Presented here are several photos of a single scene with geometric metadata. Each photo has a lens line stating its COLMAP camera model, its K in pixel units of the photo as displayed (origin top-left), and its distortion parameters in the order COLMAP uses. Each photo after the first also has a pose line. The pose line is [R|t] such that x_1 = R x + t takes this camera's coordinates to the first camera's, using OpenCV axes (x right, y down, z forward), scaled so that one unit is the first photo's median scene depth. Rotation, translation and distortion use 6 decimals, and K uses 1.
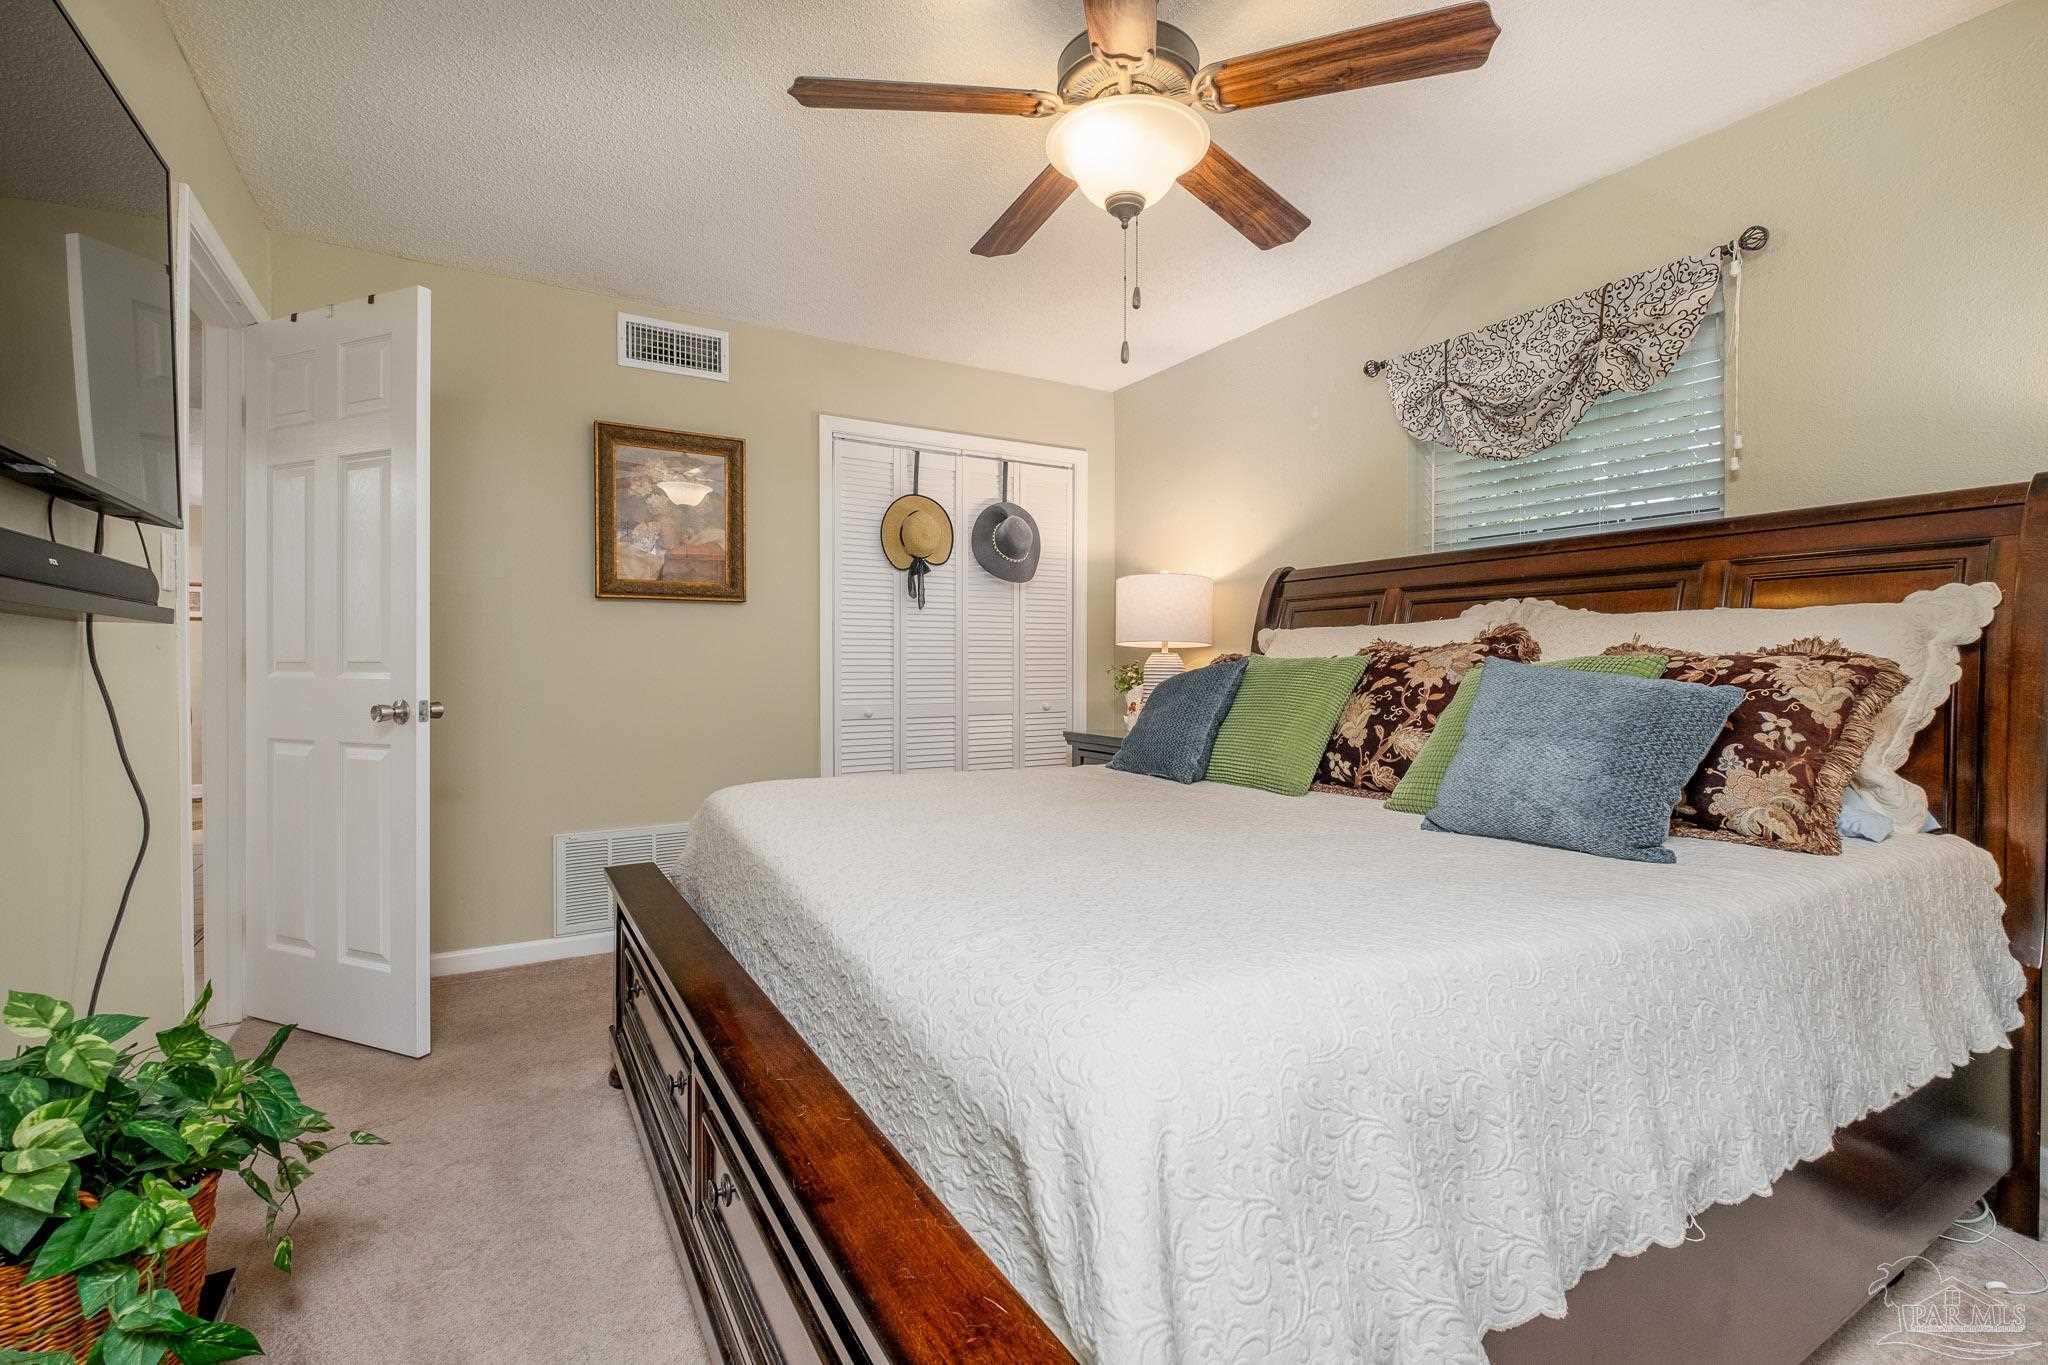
lens RADIAL K [[884.2, 0, 1019.3], [0, 884.2, 671.0], [0, 0, 1]] dist [0.003619, -0.005218]
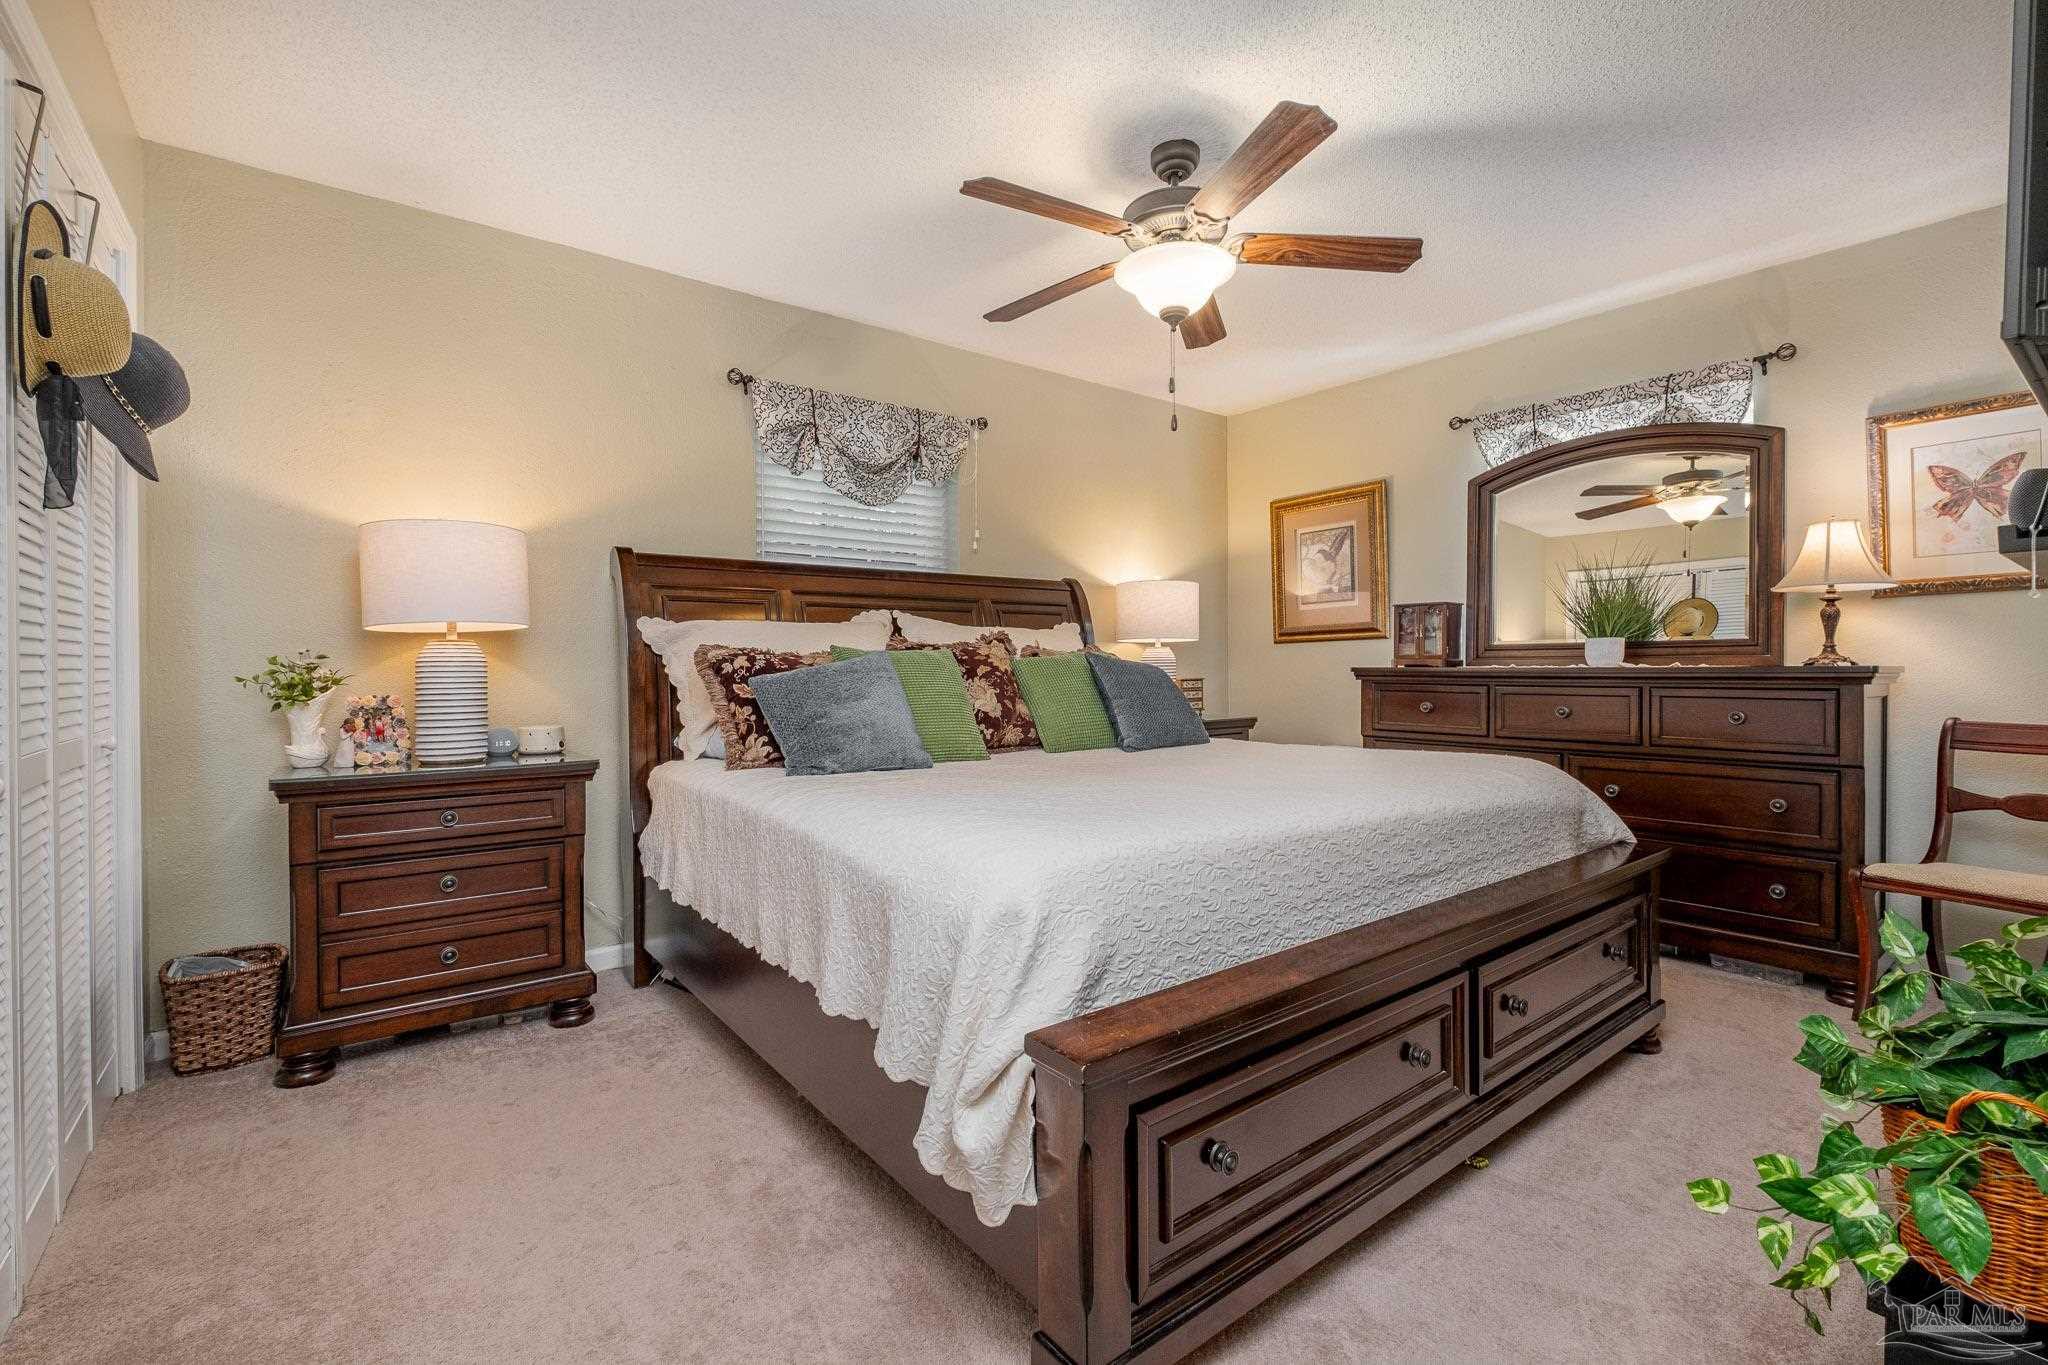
lens RADIAL K [[884.2, 0, 1019.3], [0, 884.2, 671.0], [0, 0, 1]] dist [0.003619, -0.005218]
pose [[-0.114391, -0.010034, 0.993385, -0.822507], [0.009533, 0.999892, 0.011198, -0.000065], [-0.993390, 0.010751, -0.114283, 0.942827]]
